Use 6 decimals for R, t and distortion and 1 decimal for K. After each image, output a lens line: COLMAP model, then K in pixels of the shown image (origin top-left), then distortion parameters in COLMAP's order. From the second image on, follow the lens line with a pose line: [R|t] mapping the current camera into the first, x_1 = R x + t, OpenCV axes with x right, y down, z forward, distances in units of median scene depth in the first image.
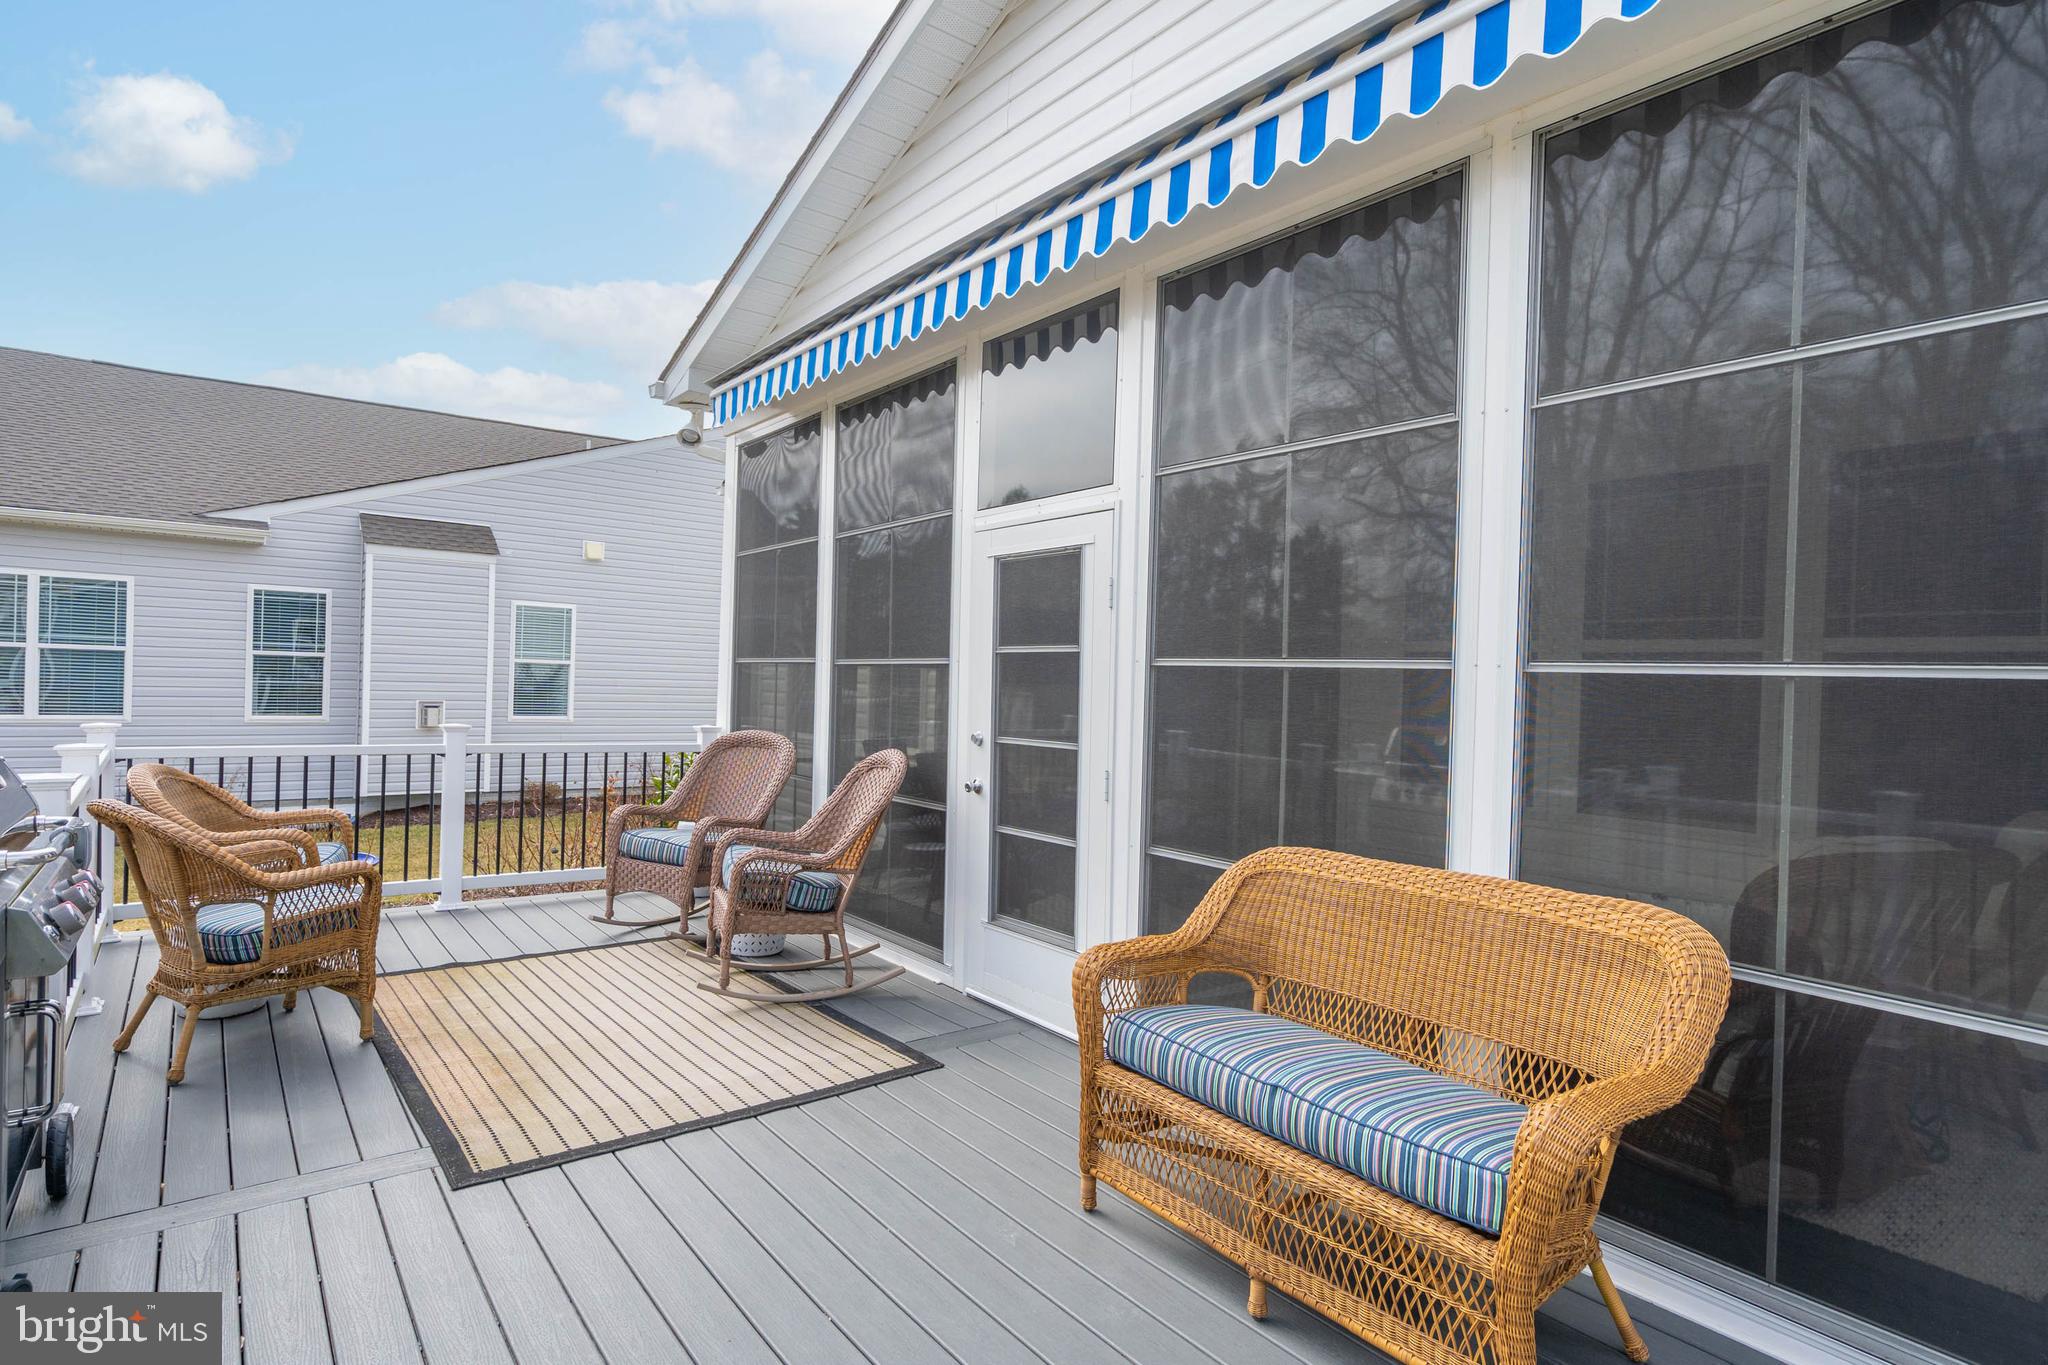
lens RADIAL K [[1061.6, 0, 1027.5], [0, 1061.6, 687.0], [0, 0, 1]] dist [0.002510, 0.000621]
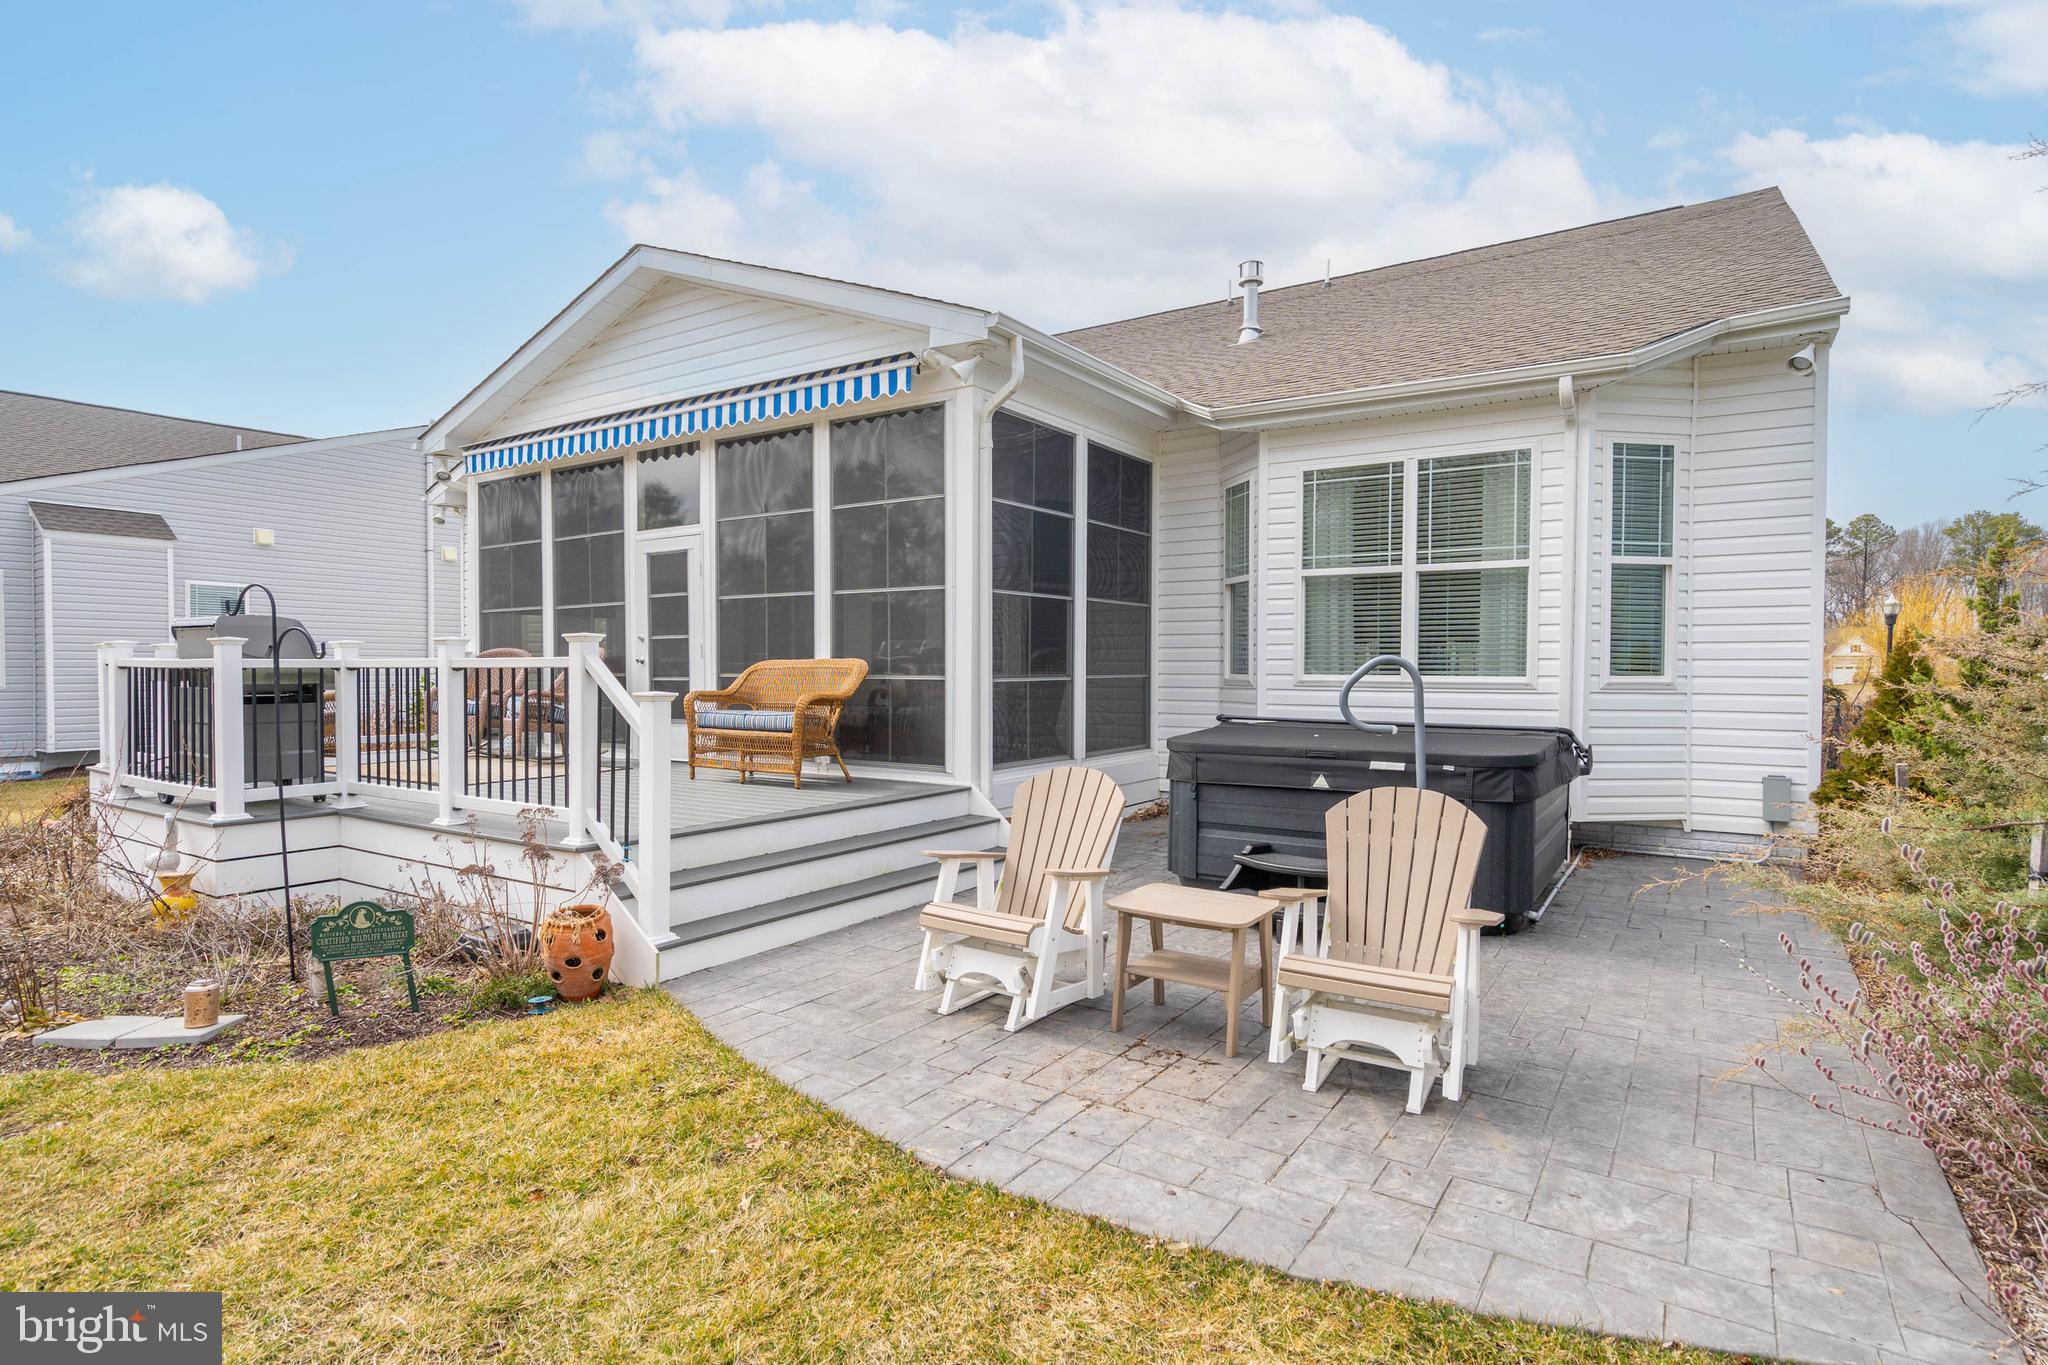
lens RADIAL K [[1035.5, 0, 1028.1], [0, 1035.5, 686.9], [0, 0, 1]] dist [-0.001207, 0.000703]
pose [[0.944635, -0.034292, 0.326327, 0.005910], [0.028745, 0.999349, 0.021809, 0.120510], [-0.326863, -0.011221, 0.945005, -1.194910]]
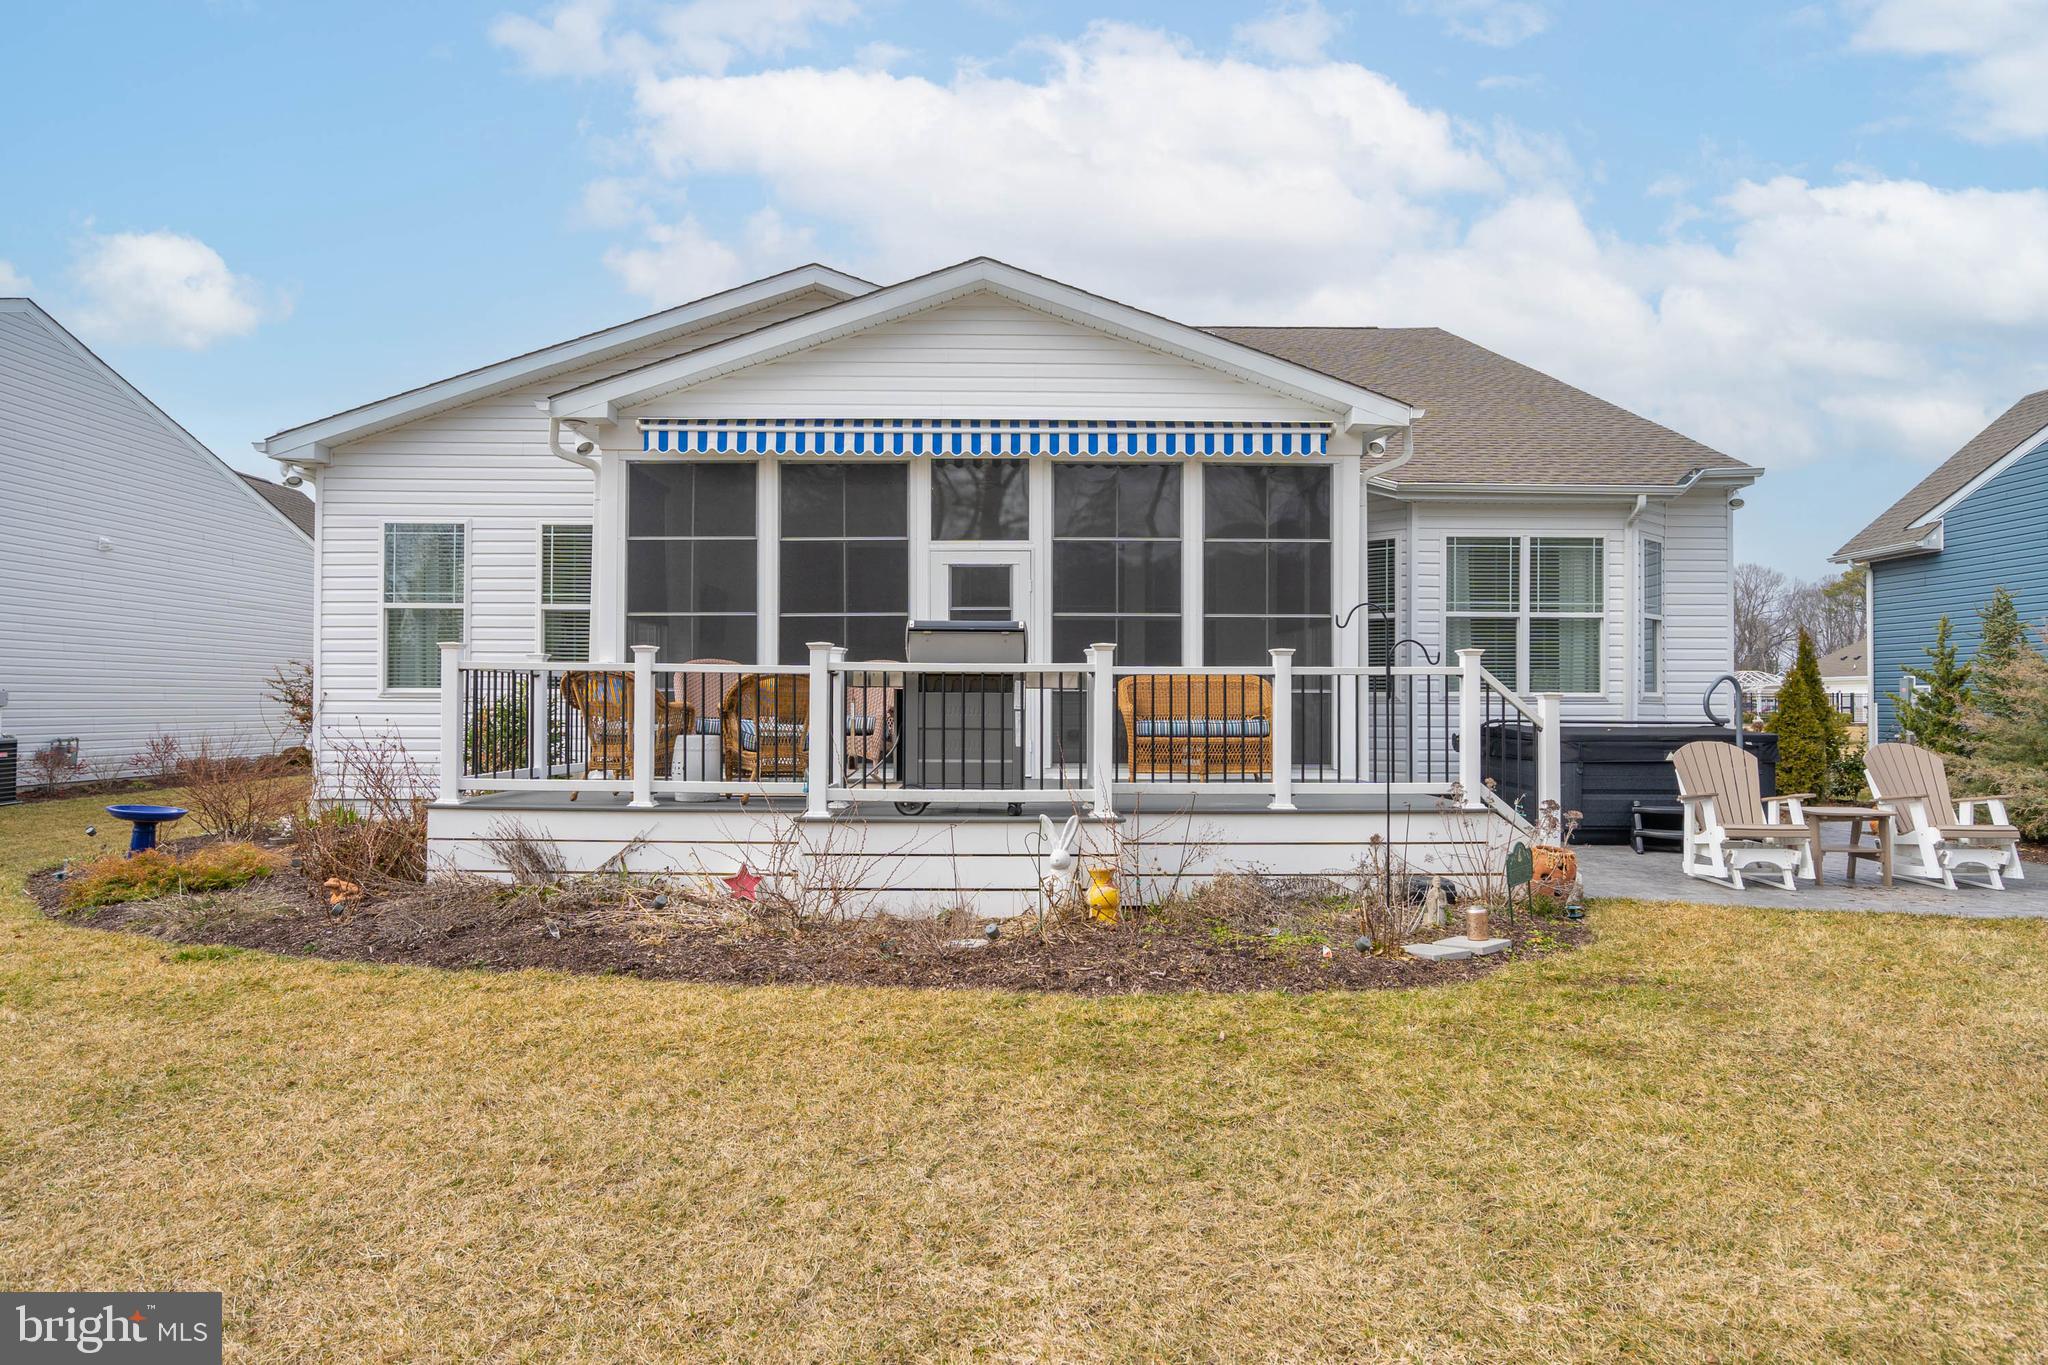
lens RADIAL K [[1214.5, 0, 1024.0], [0, 1214.5, 682.5], [0, 0, 1]] dist [-0.000487, 0.000291]
pose [[0.604523, -0.016031, 0.796427, -1.767724], [0.021865, 0.999755, 0.003528, 0.100443], [-0.796288, 0.015282, 0.604725, -0.538030]]
